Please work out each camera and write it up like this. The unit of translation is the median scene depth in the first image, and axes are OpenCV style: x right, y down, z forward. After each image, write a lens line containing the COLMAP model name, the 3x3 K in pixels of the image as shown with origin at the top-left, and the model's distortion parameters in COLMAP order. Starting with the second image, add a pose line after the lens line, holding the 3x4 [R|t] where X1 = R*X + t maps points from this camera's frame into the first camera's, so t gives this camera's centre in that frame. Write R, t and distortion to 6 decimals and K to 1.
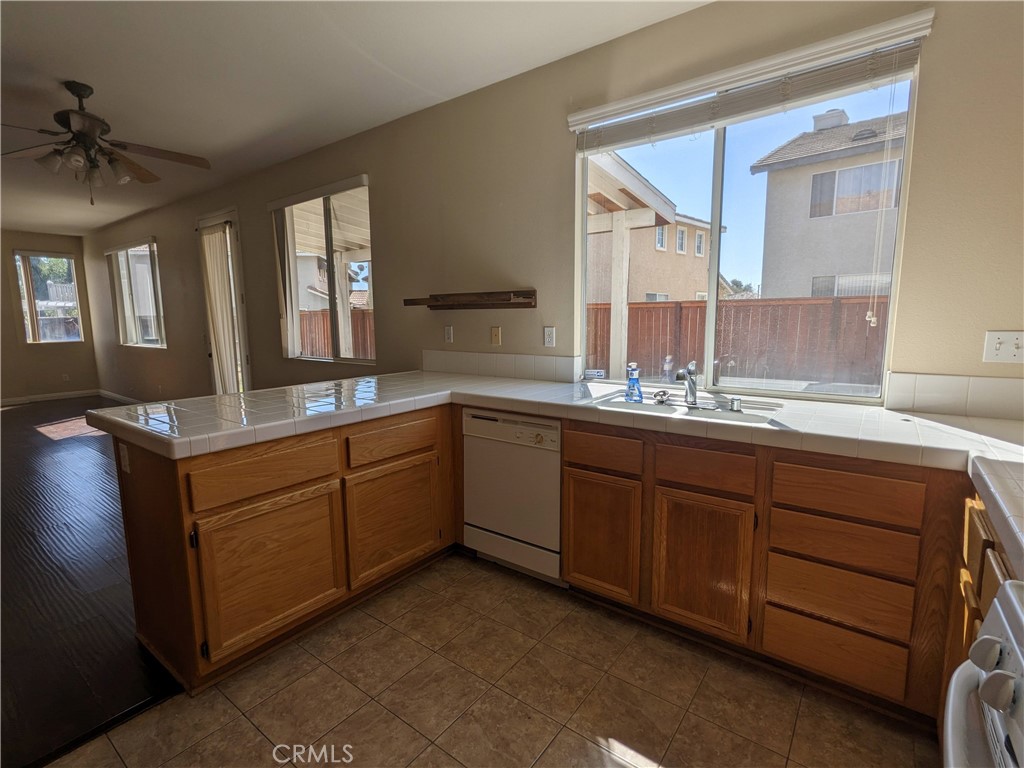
lens RADIAL K [[489.7, 0, 510.1], [0, 489.7, 386.8], [0, 0, 1]] dist [-0.003201, 0.003085]
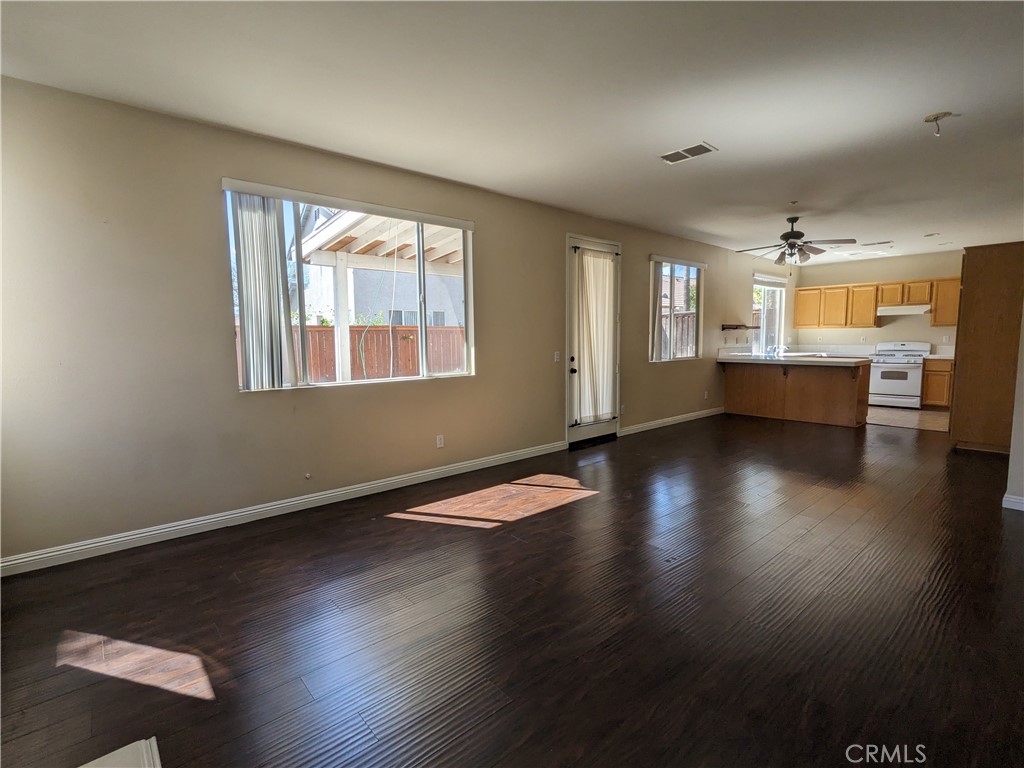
lens RADIAL K [[489.7, 0, 512.4], [0, 489.7, 385.4], [0, 0, 1]] dist [-0.003201, 0.003085]
pose [[0.205093, -0.089763, 0.974618, -3.044275], [0.146272, 0.987413, 0.060161, -0.212700], [-0.967751, 0.130221, 0.215641, 1.713487]]
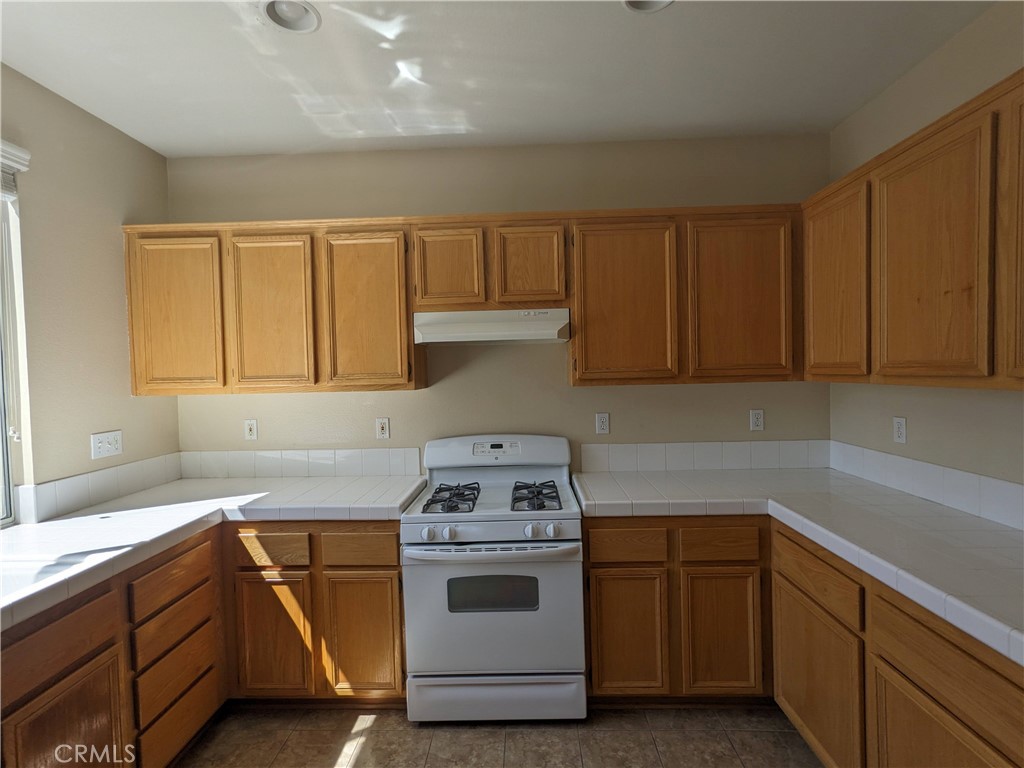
lens RADIAL K [[489.7, 0, 512.8], [0, 489.7, 386.3], [0, 0, 1]] dist [-0.003201, 0.003085]
pose [[-0.574862, -0.002888, 0.818245, -0.375699], [0.145250, 0.983752, 0.105518, -0.121649], [-0.805255, 0.179509, -0.565102, 0.478848]]
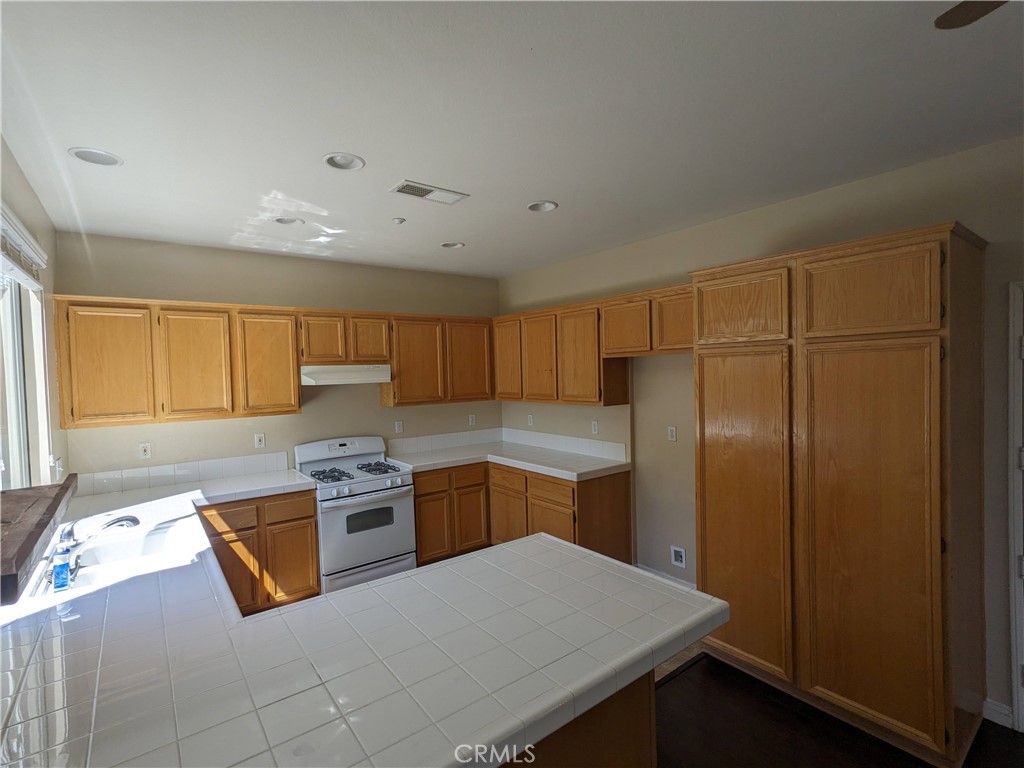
lens RADIAL K [[489.7, 0, 514.2], [0, 489.7, 387.8], [0, 0, 1]] dist [-0.003201, 0.003085]
pose [[-0.961338, 0.025076, 0.274228, -0.524888], [0.073793, 0.982881, 0.168815, -0.296541], [-0.265300, 0.182525, -0.946732, 1.212907]]
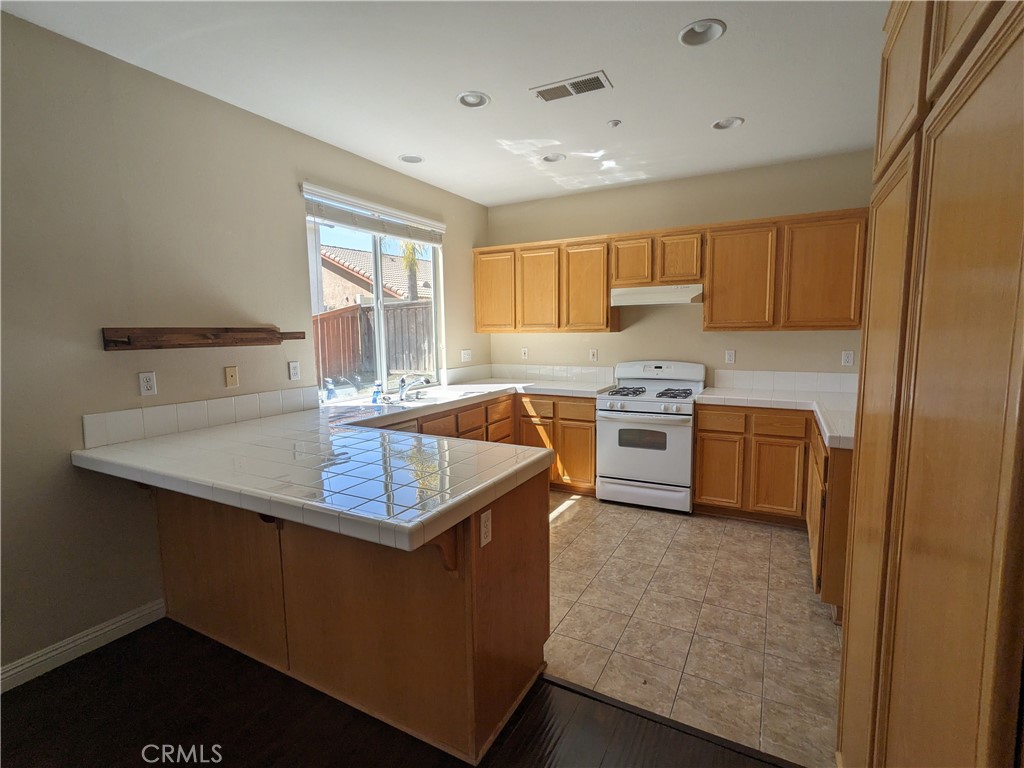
lens RADIAL K [[489.7, 0, 517.8], [0, 489.7, 386.1], [0, 0, 1]] dist [-0.003201, 0.003085]
pose [[-0.150385, -0.102398, 0.983310, -1.010957], [0.154441, 0.979977, 0.125670, -0.122231], [-0.976490, 0.170763, -0.131559, 0.634813]]
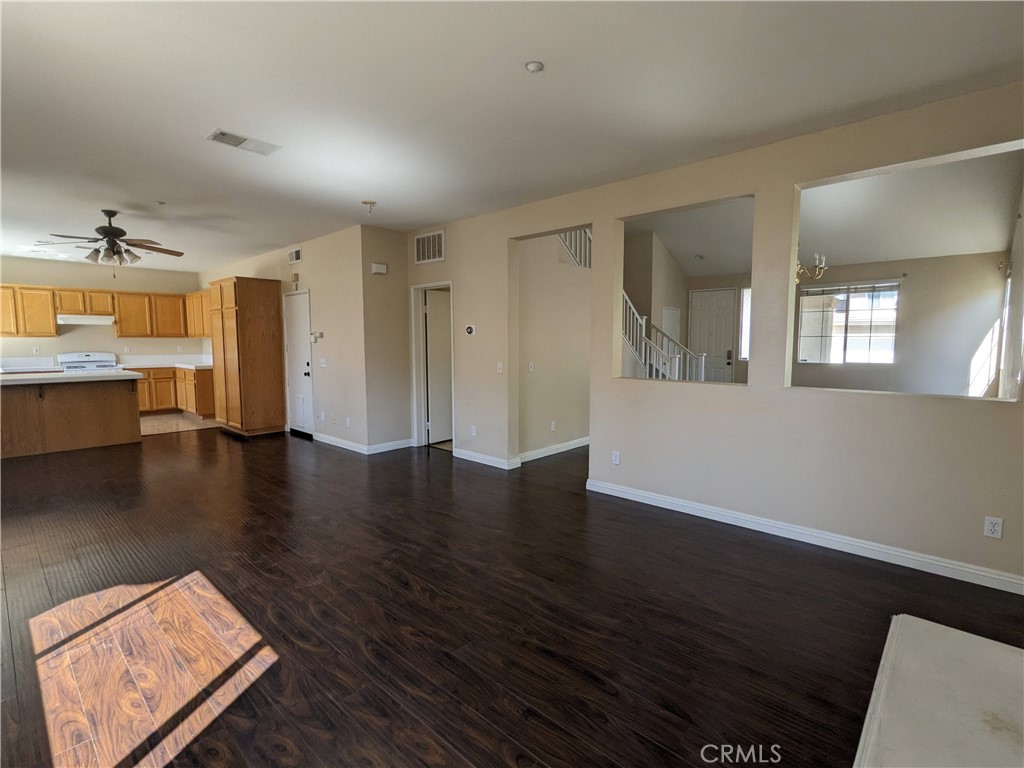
lens RADIAL K [[489.7, 0, 514.4], [0, 489.7, 386.9], [0, 0, 1]] dist [-0.003201, 0.003085]
pose [[-0.995474, 0.000132, 0.095032, -2.399983], [0.022454, 0.972011, 0.233859, -0.365272], [-0.092341, 0.234935, -0.967615, 2.605432]]
